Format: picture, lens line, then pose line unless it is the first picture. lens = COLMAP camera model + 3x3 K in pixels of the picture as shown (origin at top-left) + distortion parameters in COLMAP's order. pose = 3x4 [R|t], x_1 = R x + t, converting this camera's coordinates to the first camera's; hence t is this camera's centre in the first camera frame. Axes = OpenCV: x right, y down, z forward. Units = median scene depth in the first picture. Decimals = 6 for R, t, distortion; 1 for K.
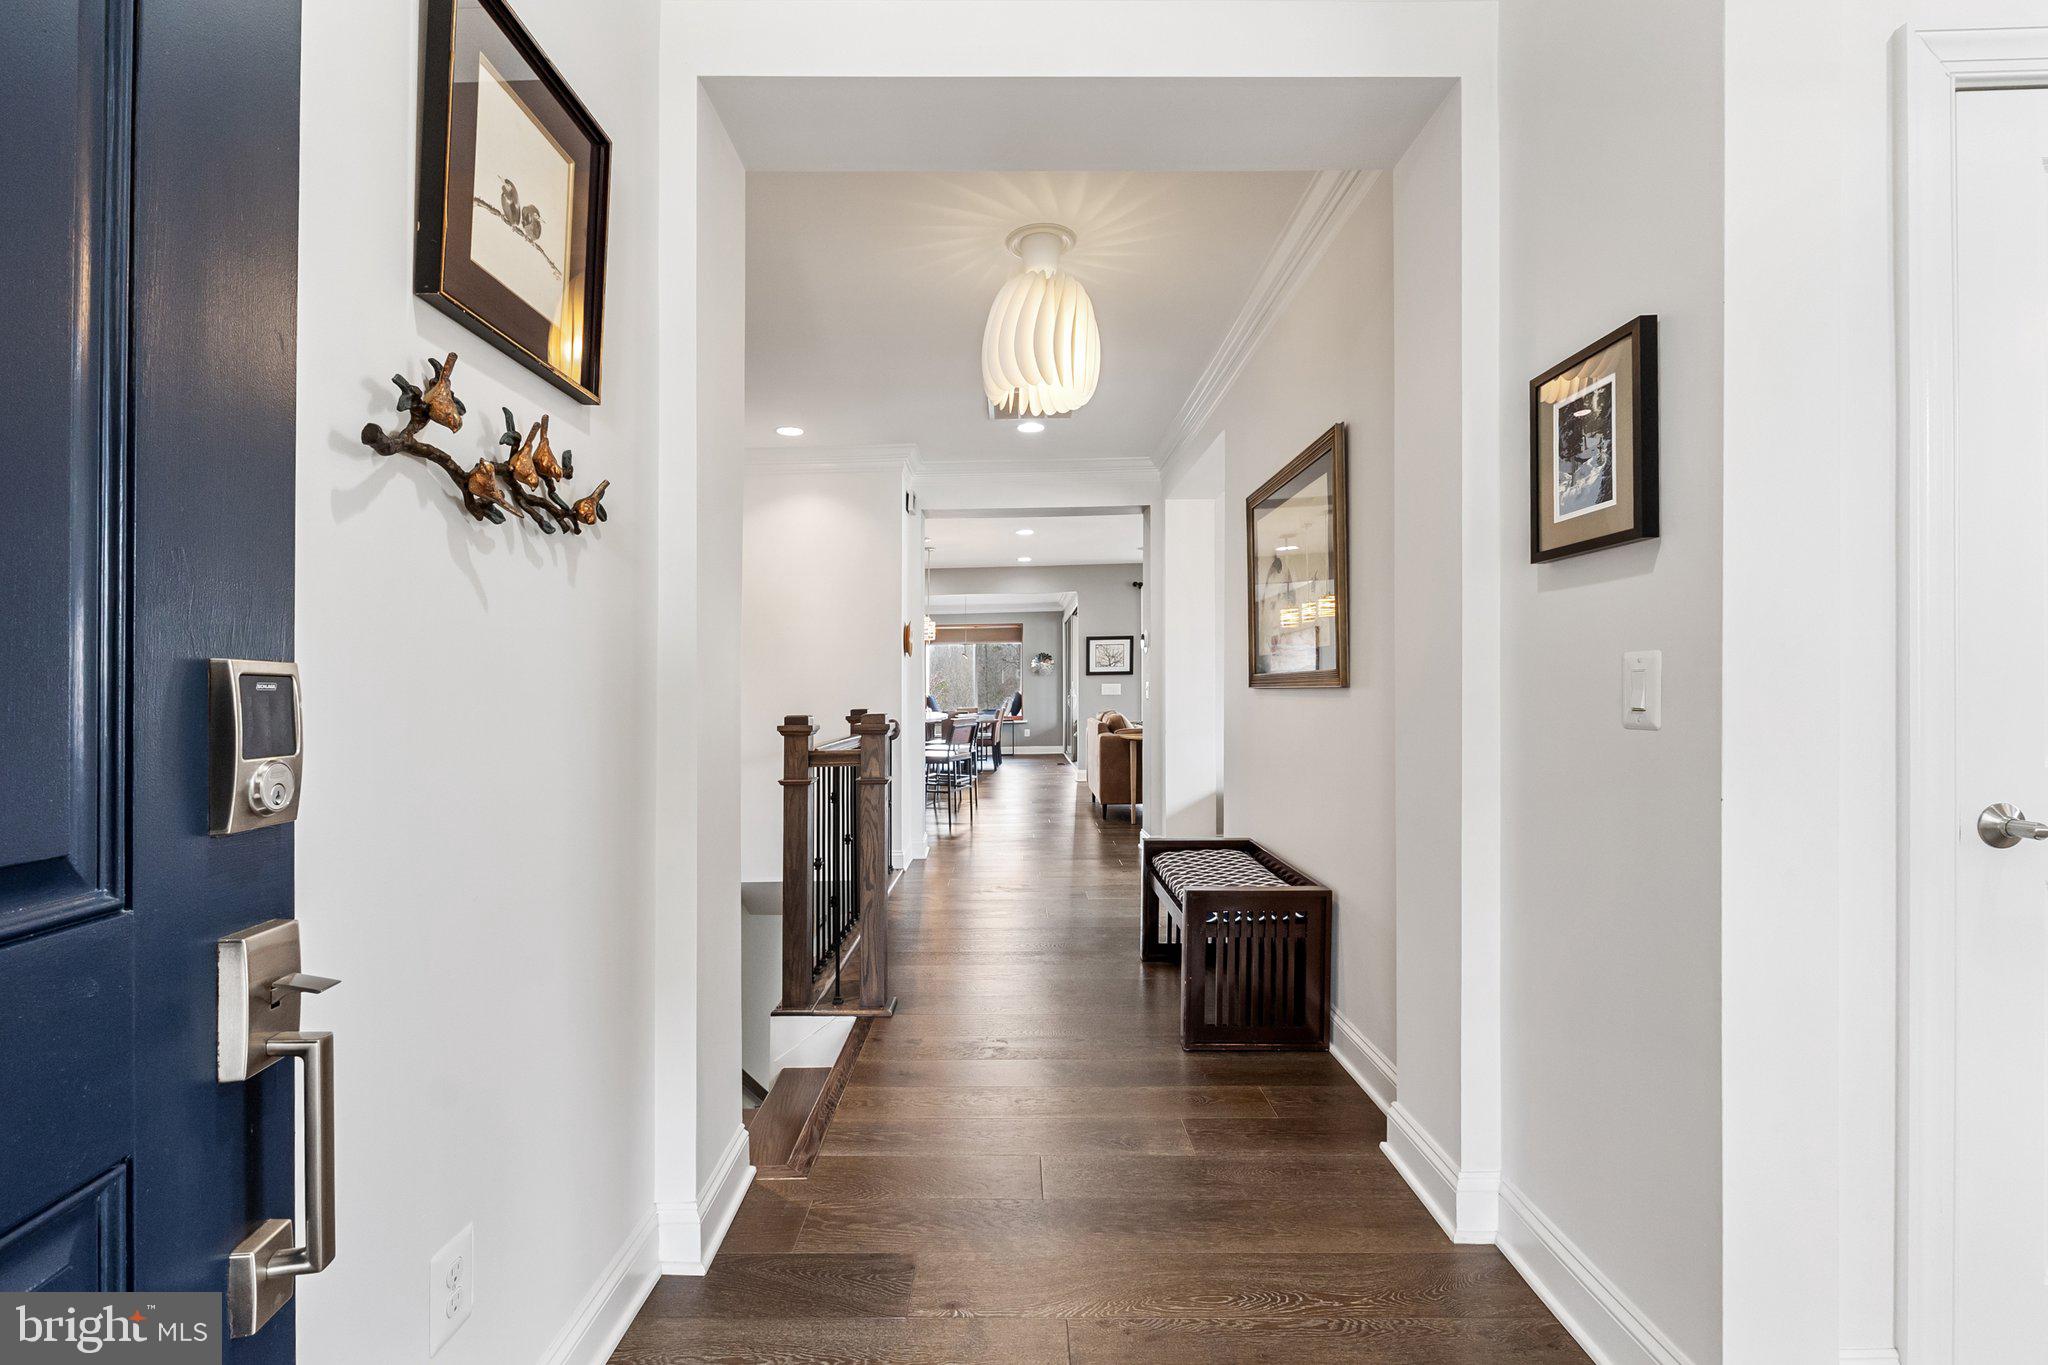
lens RADIAL K [[880.1, 0, 996.1], [0, 880.1, 699.5], [0, 0, 1]] dist [-0.002770, -0.000355]
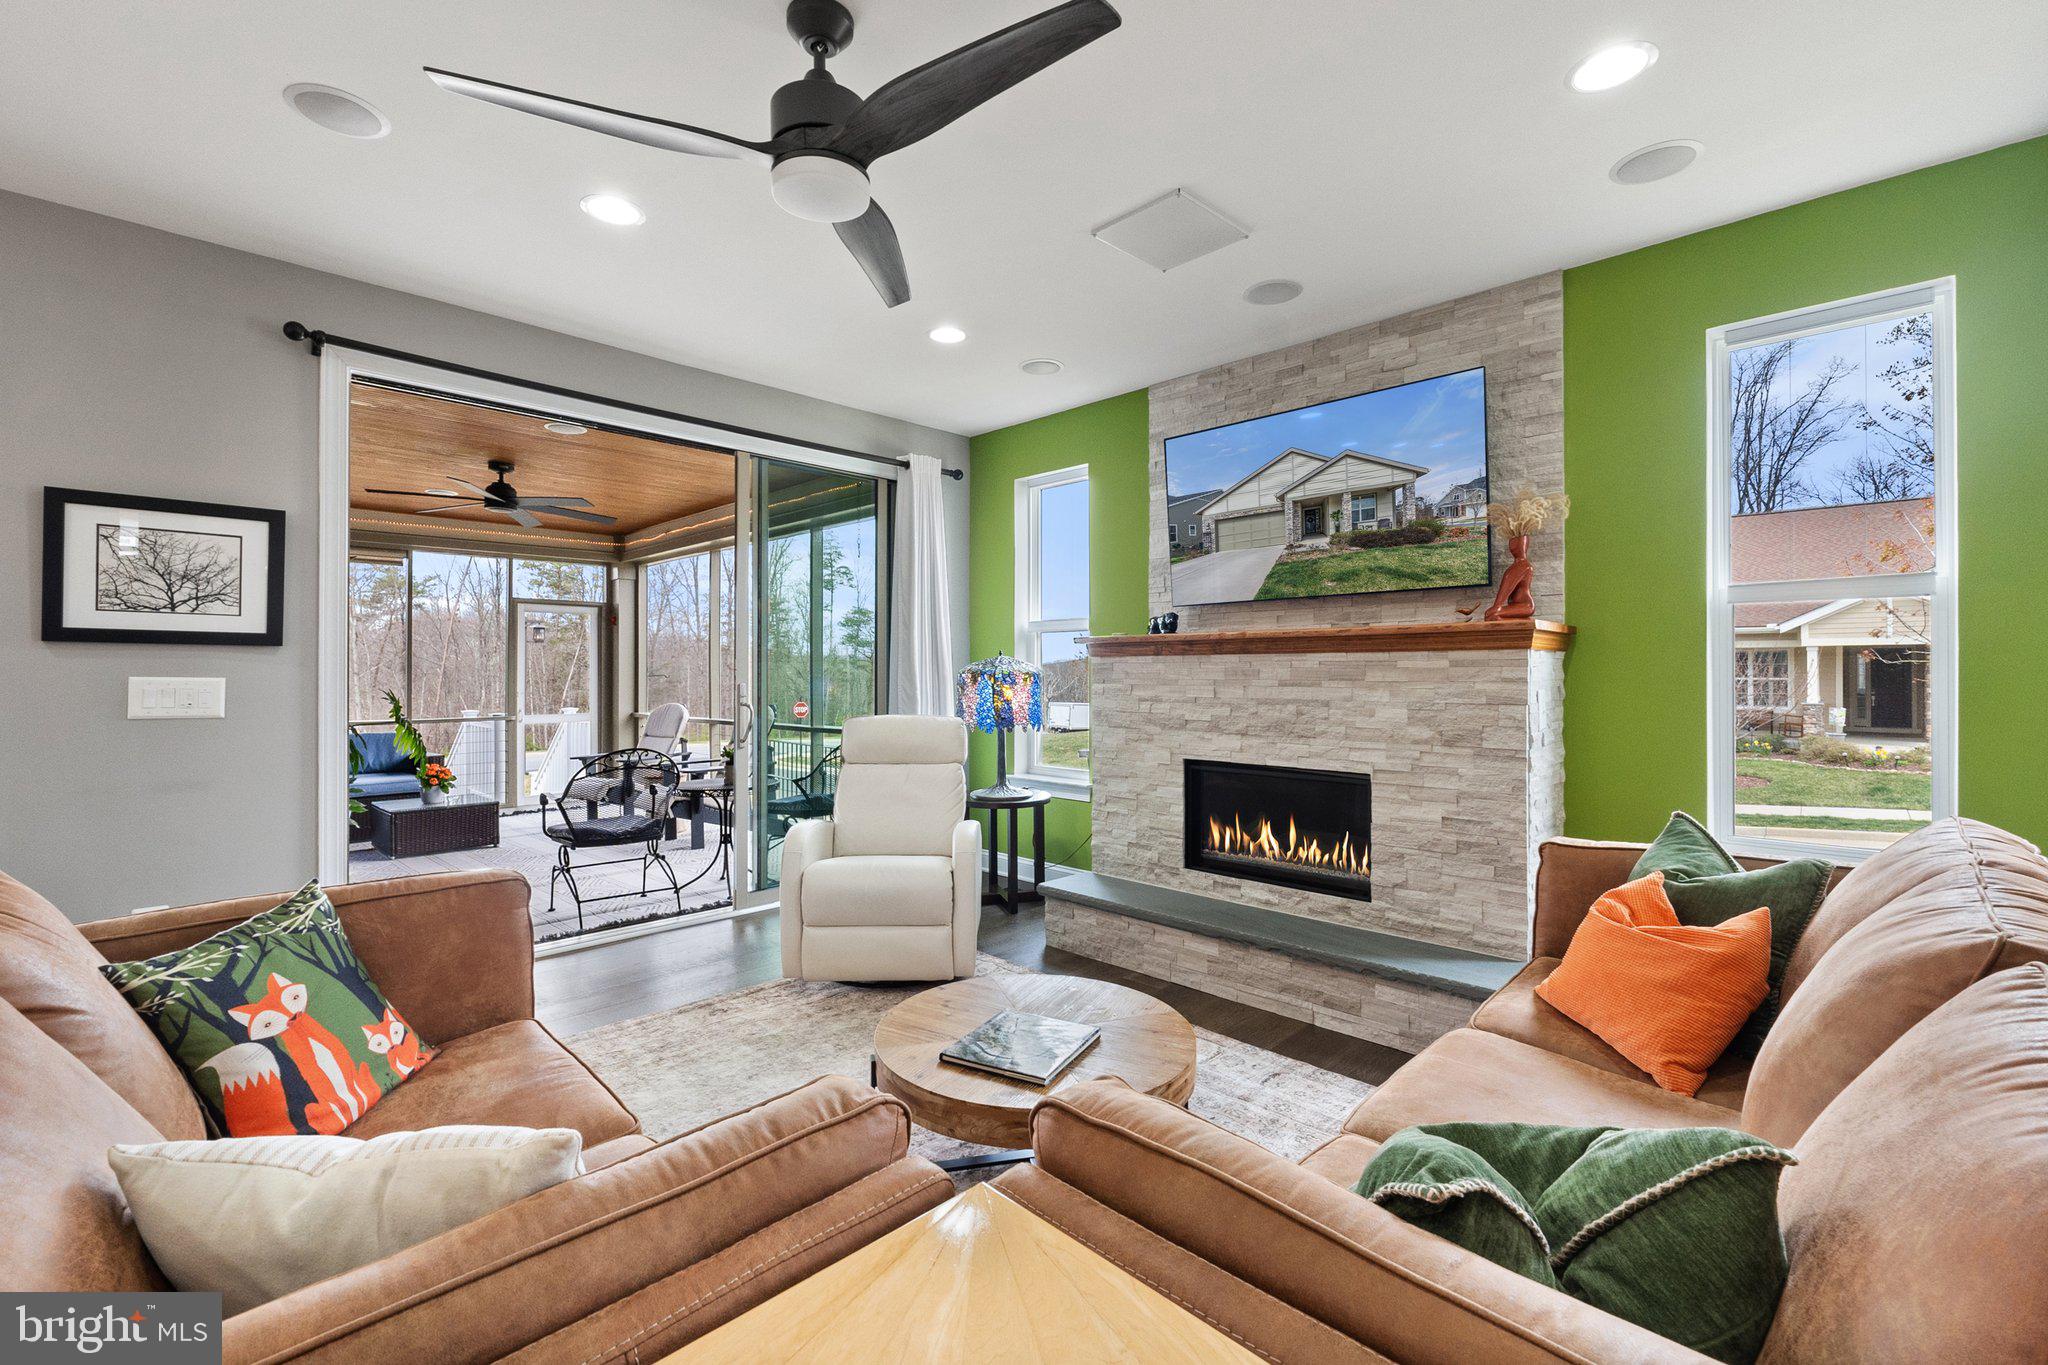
lens RADIAL K [[873.7, 0, 1011.5], [0, 873.7, 664.7], [0, 0, 1]] dist [0.003946, -0.007276]
pose [[0.690651, 0.019917, 0.722914, 0.457637], [-0.005022, 0.999729, -0.022745, -0.067061], [-0.723171, 0.012079, 0.690564, 2.521778]]
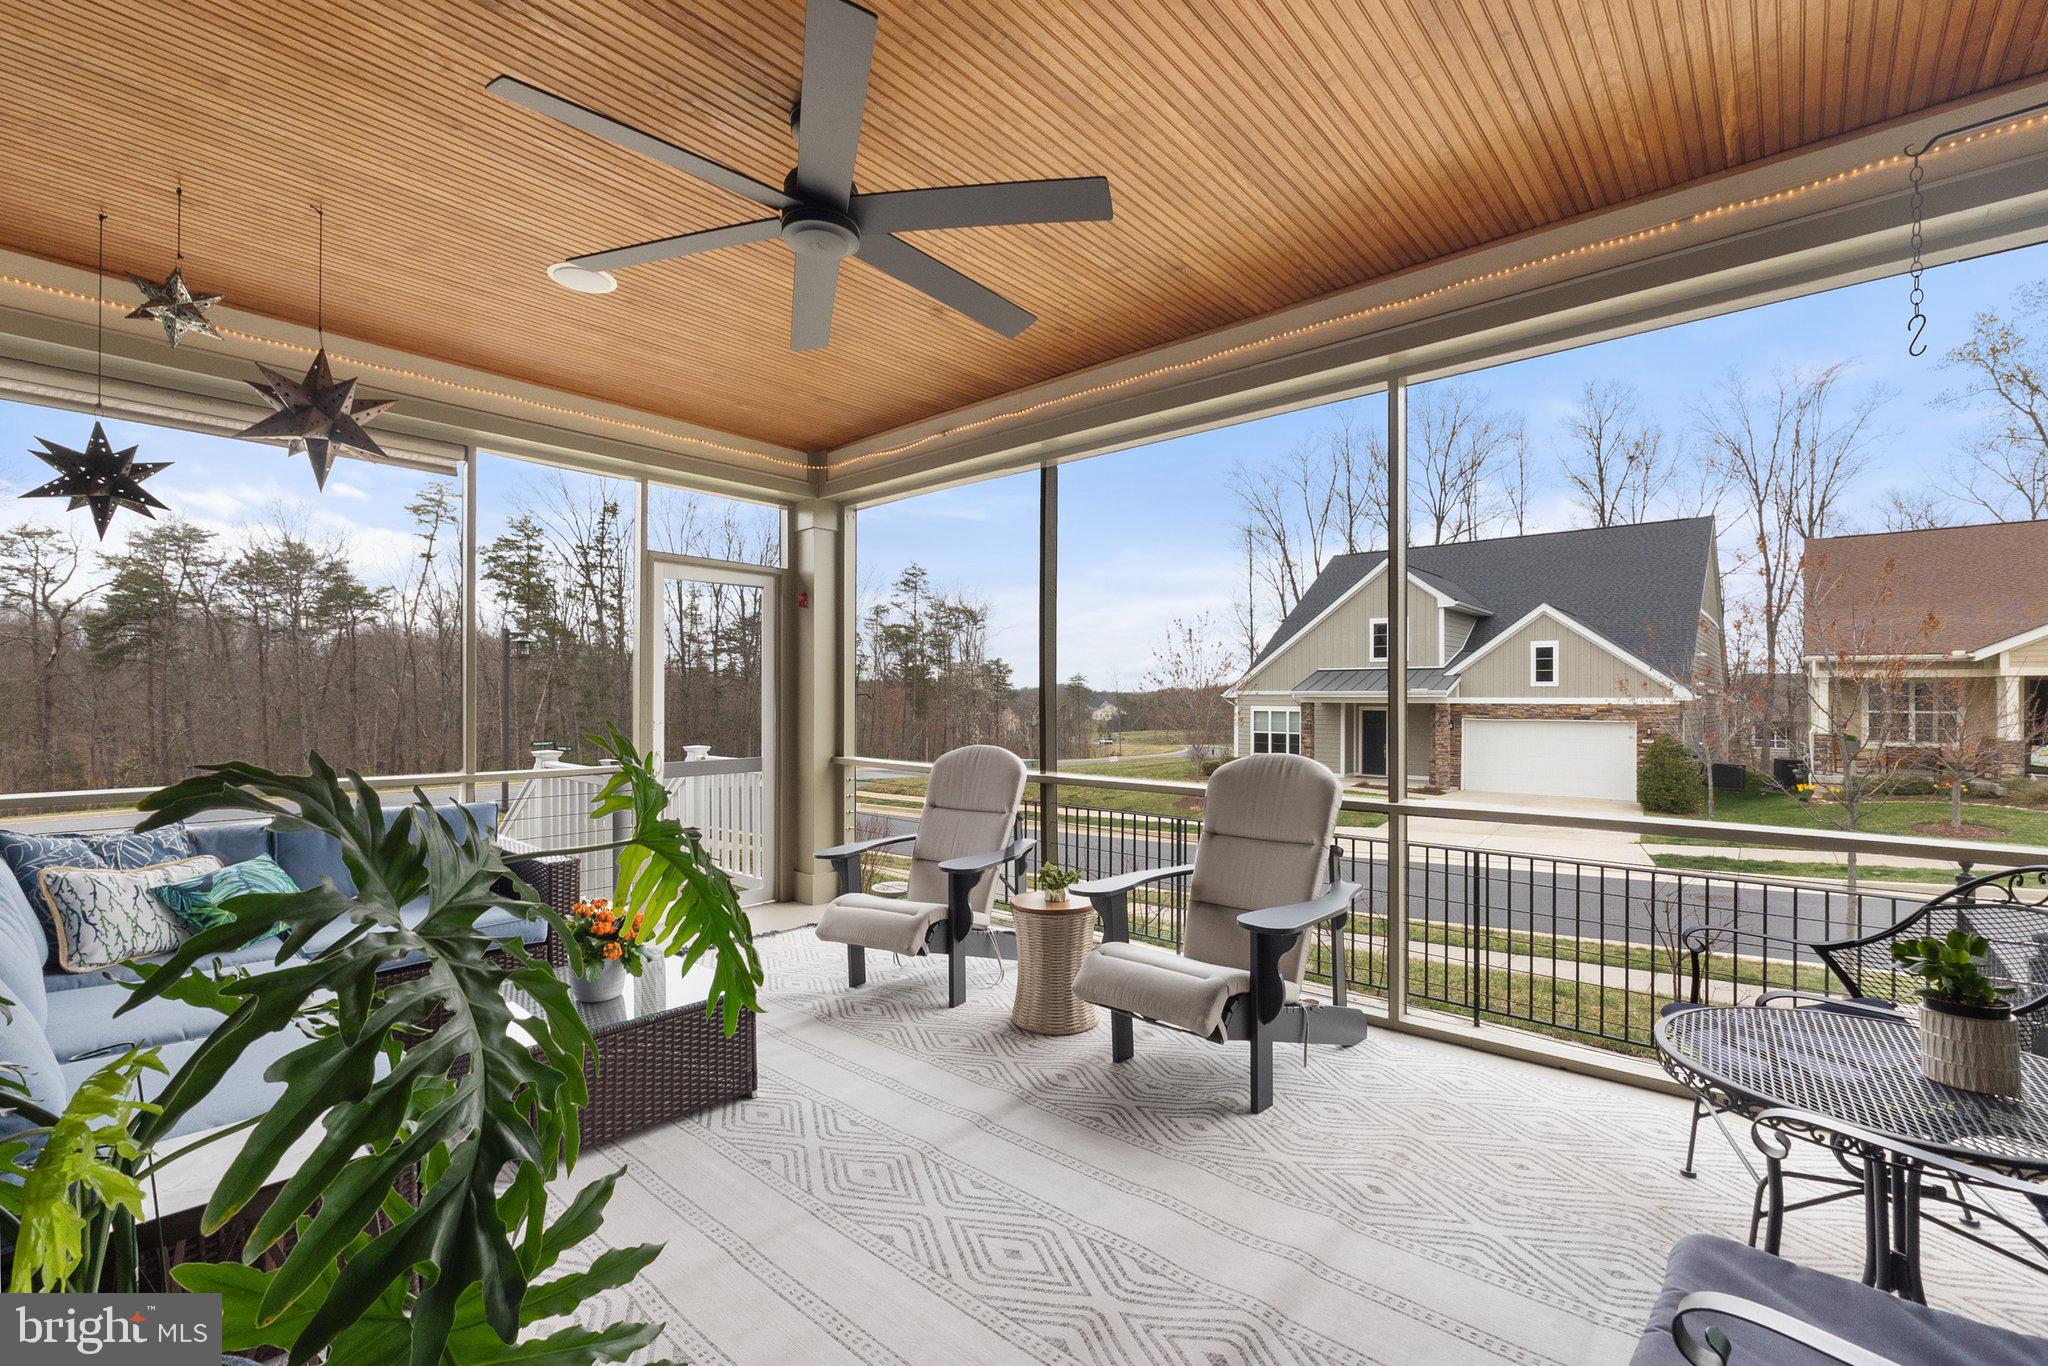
lens RADIAL K [[873.9, 0, 1025.4], [0, 873.9, 700.0], [0, 0, 1]] dist [-0.005643, -0.000485]
pose [[0.650551, 0.018549, 0.759236, 0.659102], [-0.013668, 0.999826, -0.012716, -0.060739], [-0.759339, -0.002105, 0.650692, 4.274677]]
